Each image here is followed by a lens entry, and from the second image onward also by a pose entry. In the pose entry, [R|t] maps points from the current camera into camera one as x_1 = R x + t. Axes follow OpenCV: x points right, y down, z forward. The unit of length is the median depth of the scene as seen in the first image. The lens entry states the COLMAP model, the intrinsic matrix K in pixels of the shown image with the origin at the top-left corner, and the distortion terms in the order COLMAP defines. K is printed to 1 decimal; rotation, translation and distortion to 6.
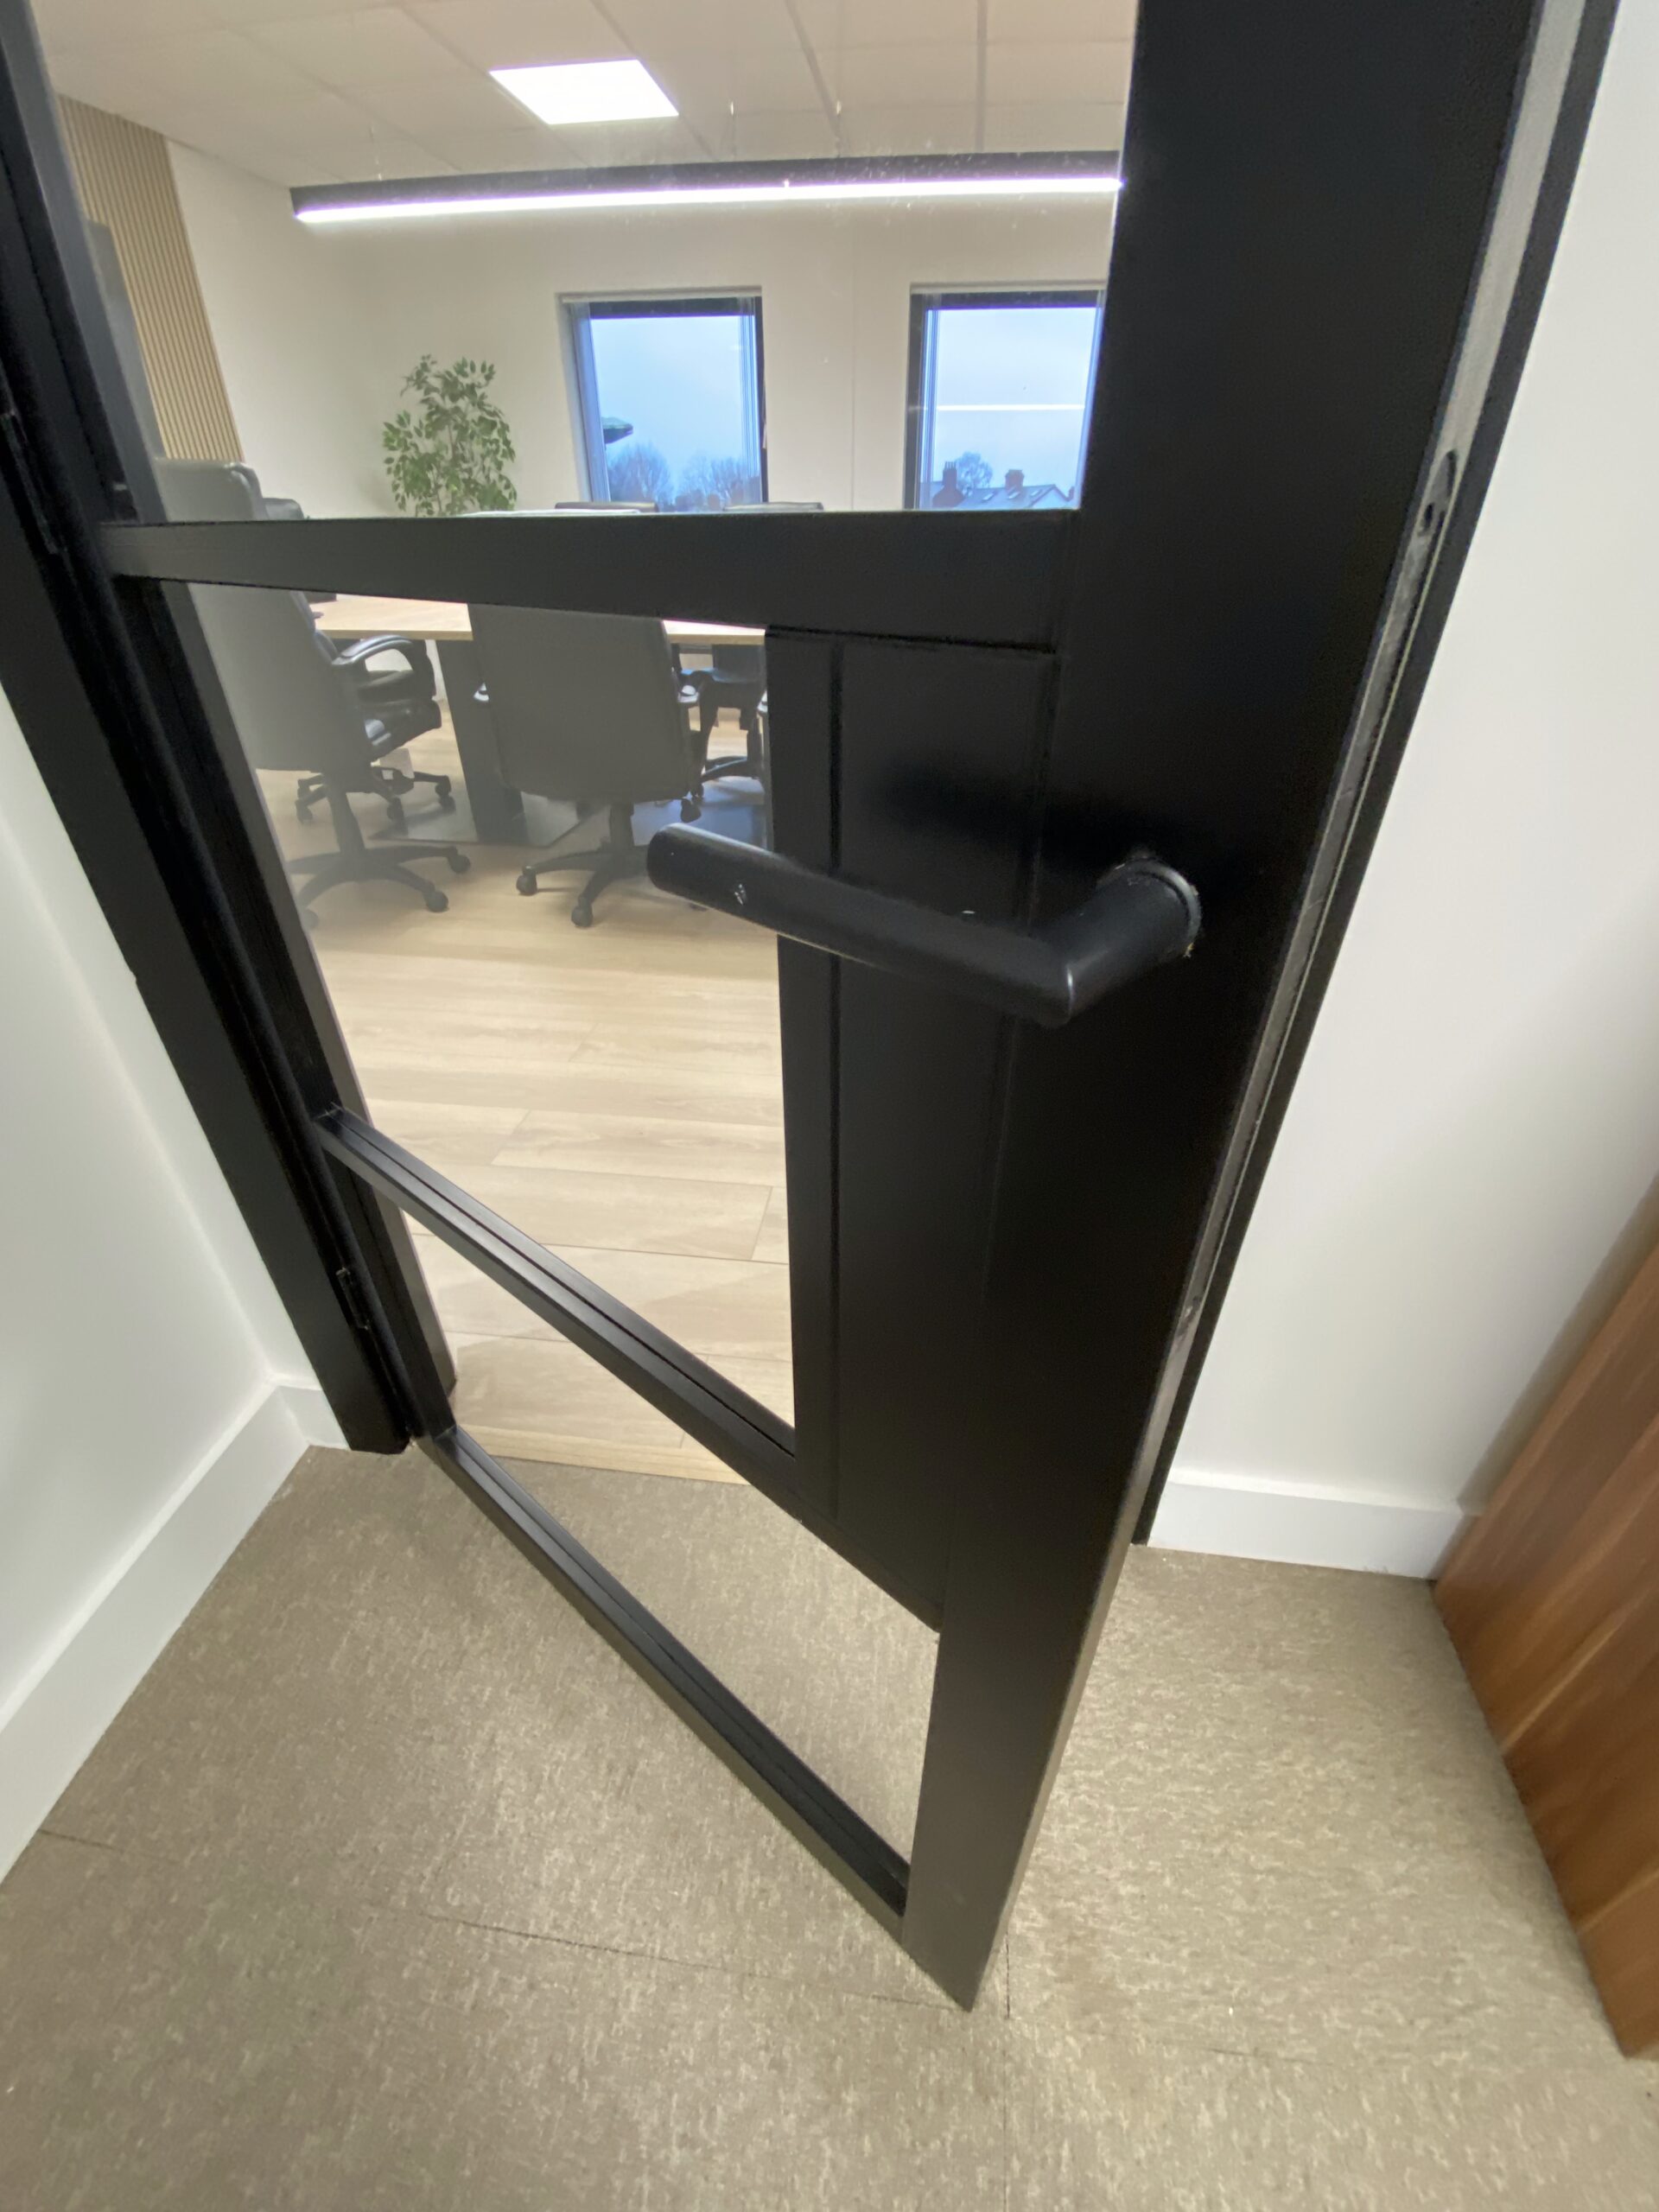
lens RADIAL K [[893.9, 0, 838.1], [0, 893.9, 1116.1], [0, 0, 1]] dist [-0.003763, -0.010269]
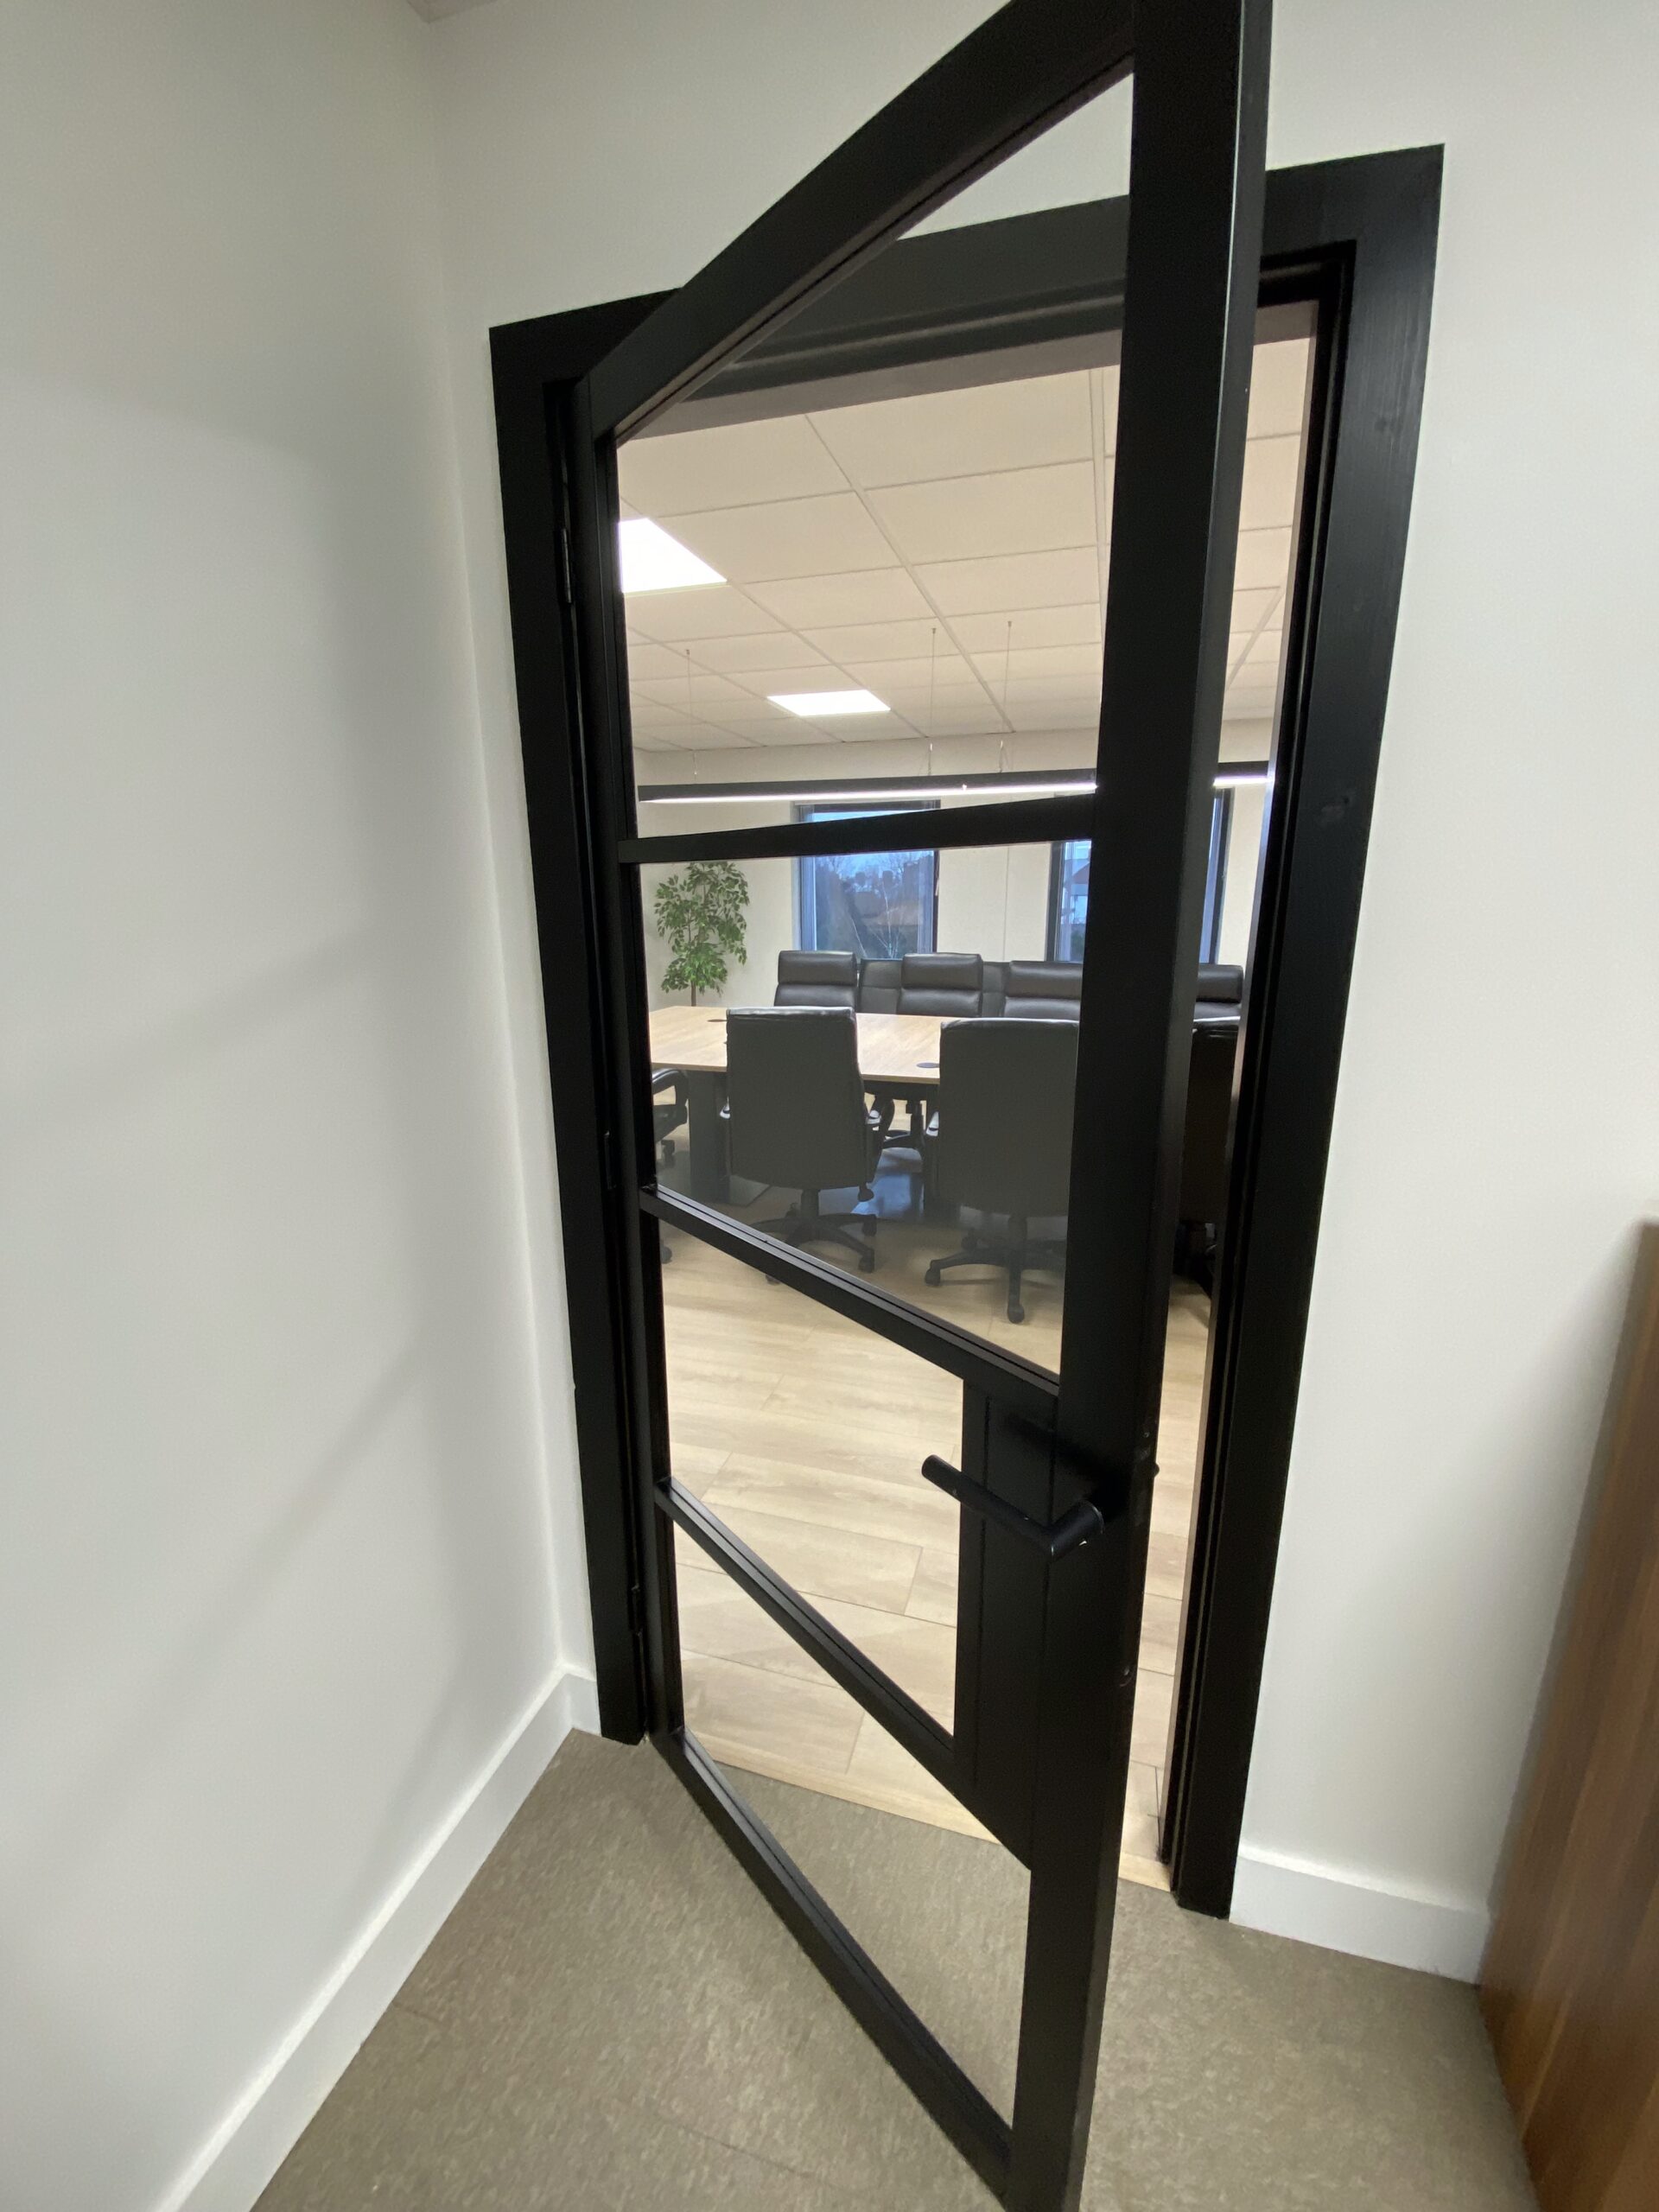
lens RADIAL K [[893.9, 0, 836.7], [0, 893.9, 1090.7], [0, 0, 1]] dist [-0.003763, -0.010269]
pose [[0.985444, 0.029859, -0.167357, -0.009564], [-0.088237, 0.931298, -0.353409, -0.096425], [0.145306, 0.363032, 0.920377, -0.590161]]
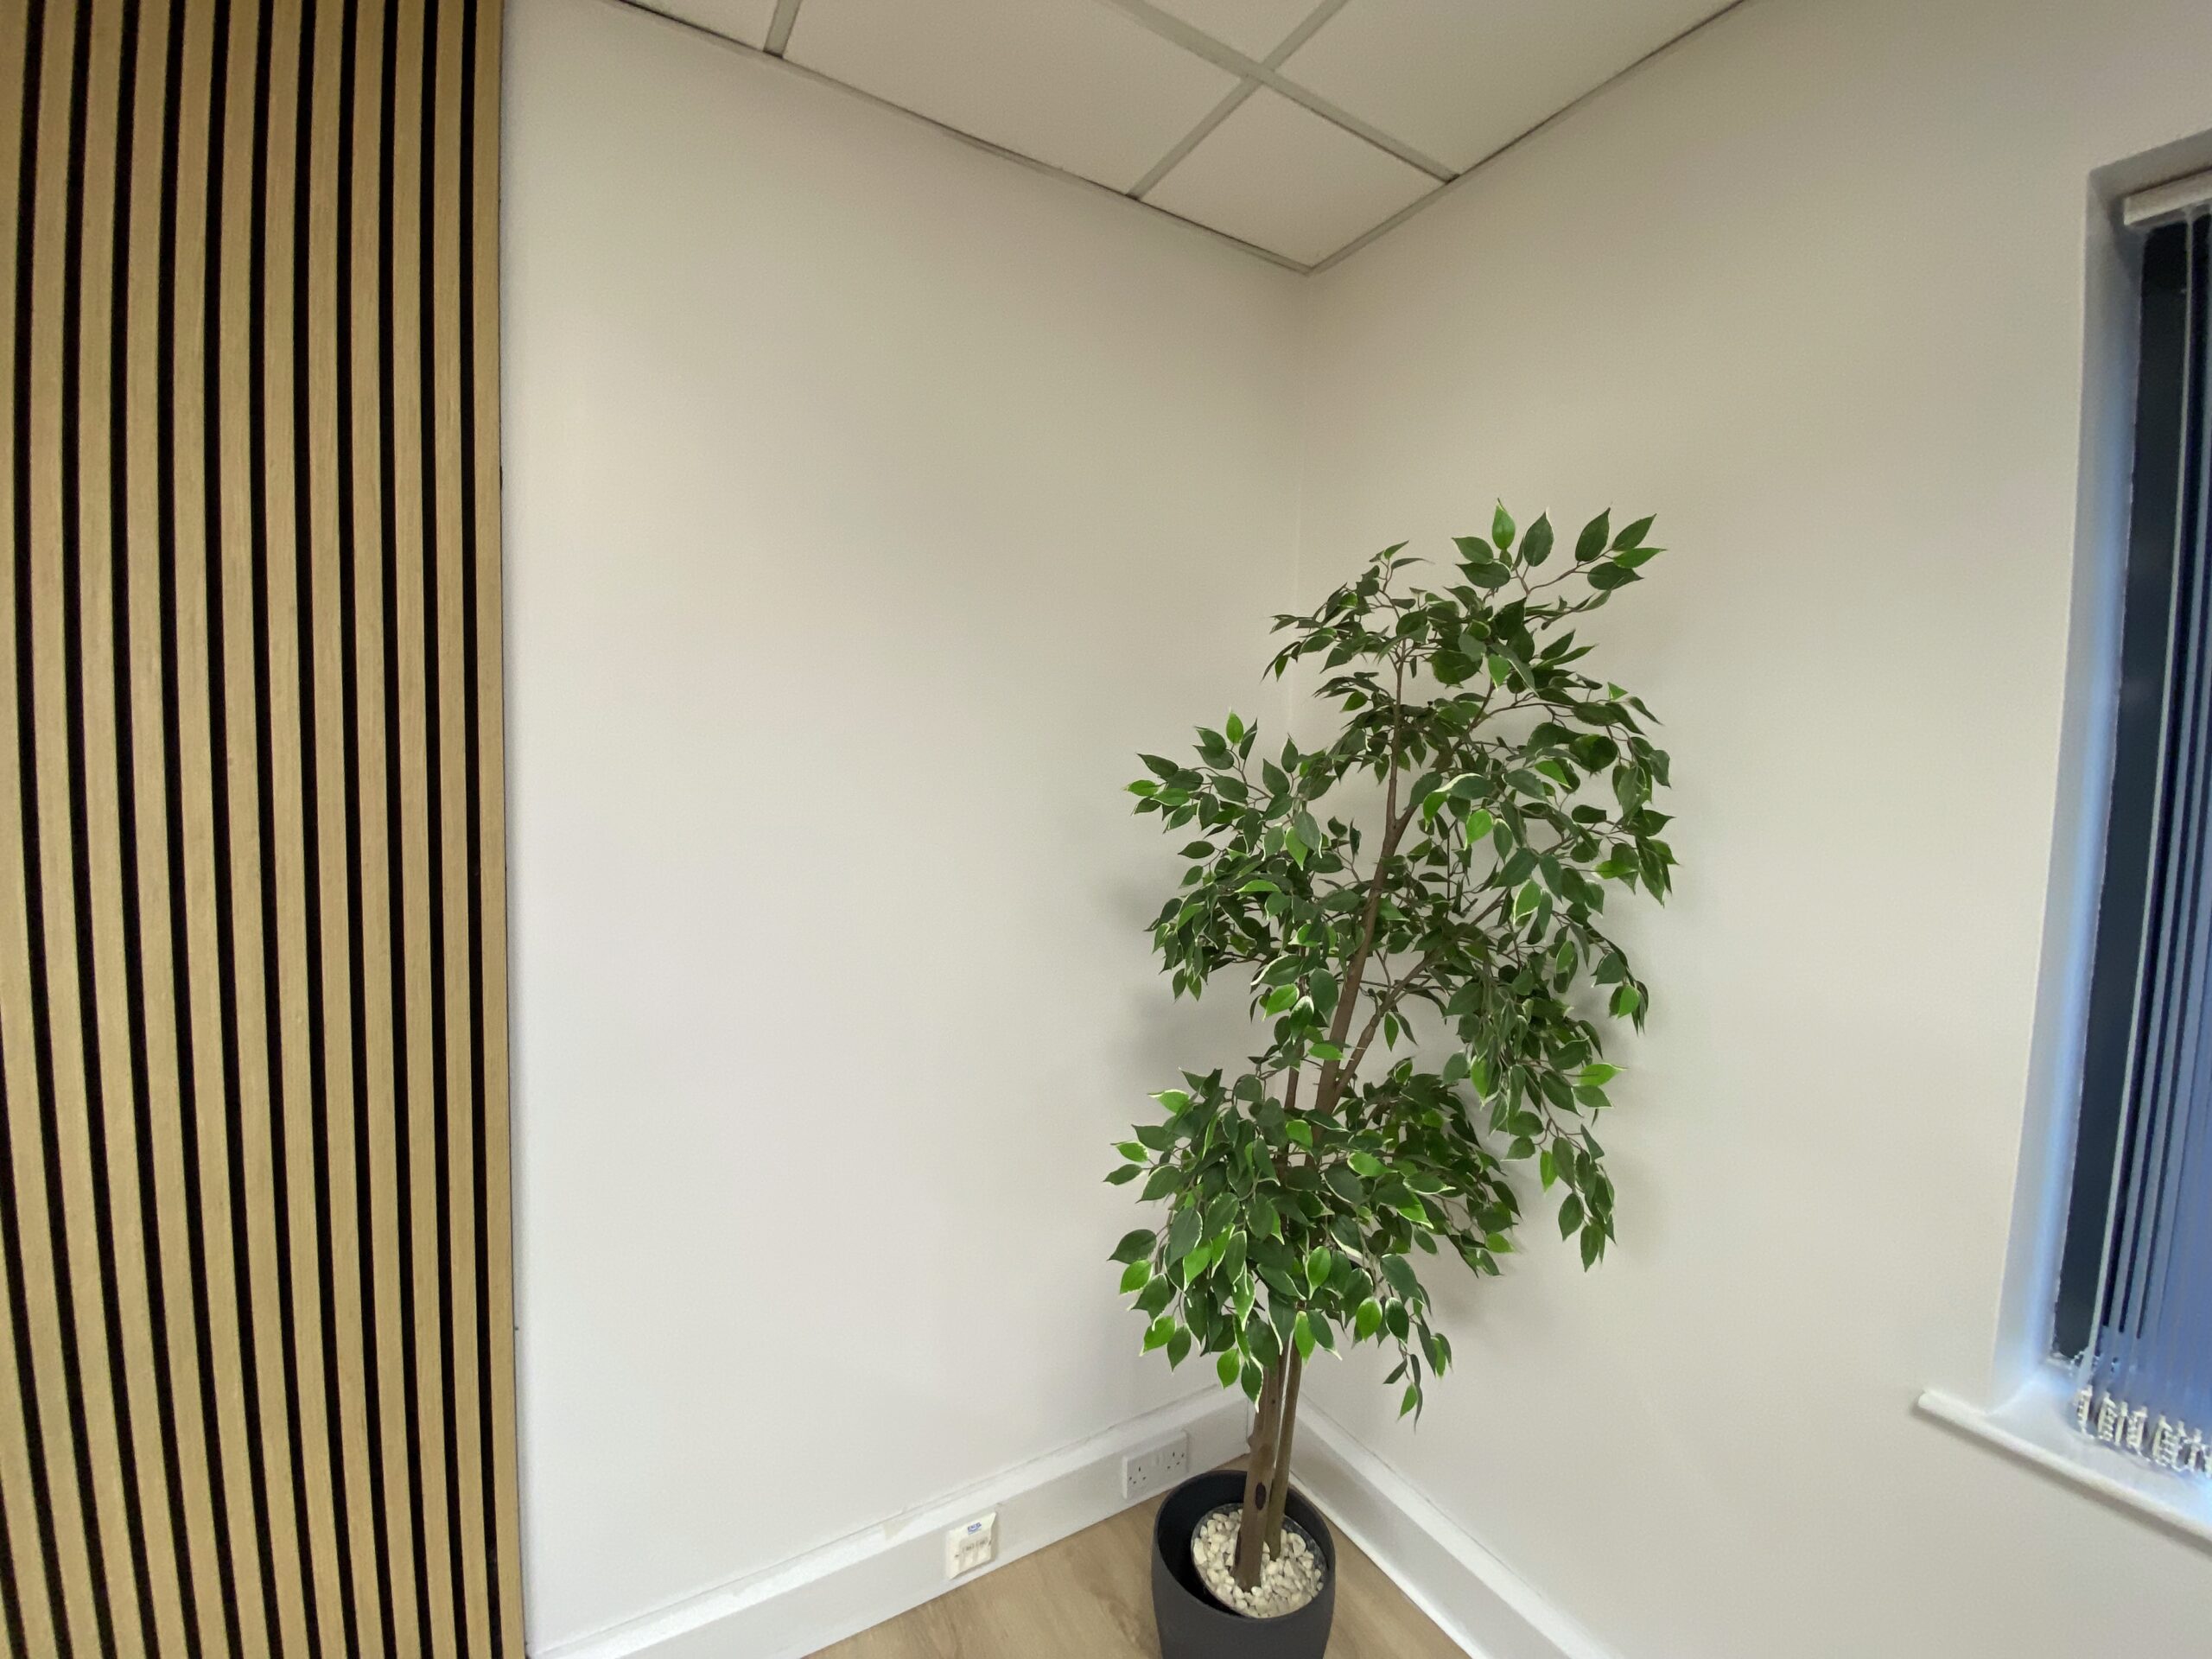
lens RADIAL K [[893.9, 0, 1056.0], [0, 893.9, 841.6], [0, 0, 1]] dist [-0.003763, -0.010269]
pose [[0.593162, 0.065408, -0.802422, -1.506690], [-0.458287, 0.846884, -0.269741, -3.344163], [0.661915, 0.527740, 0.532315, 4.200082]]
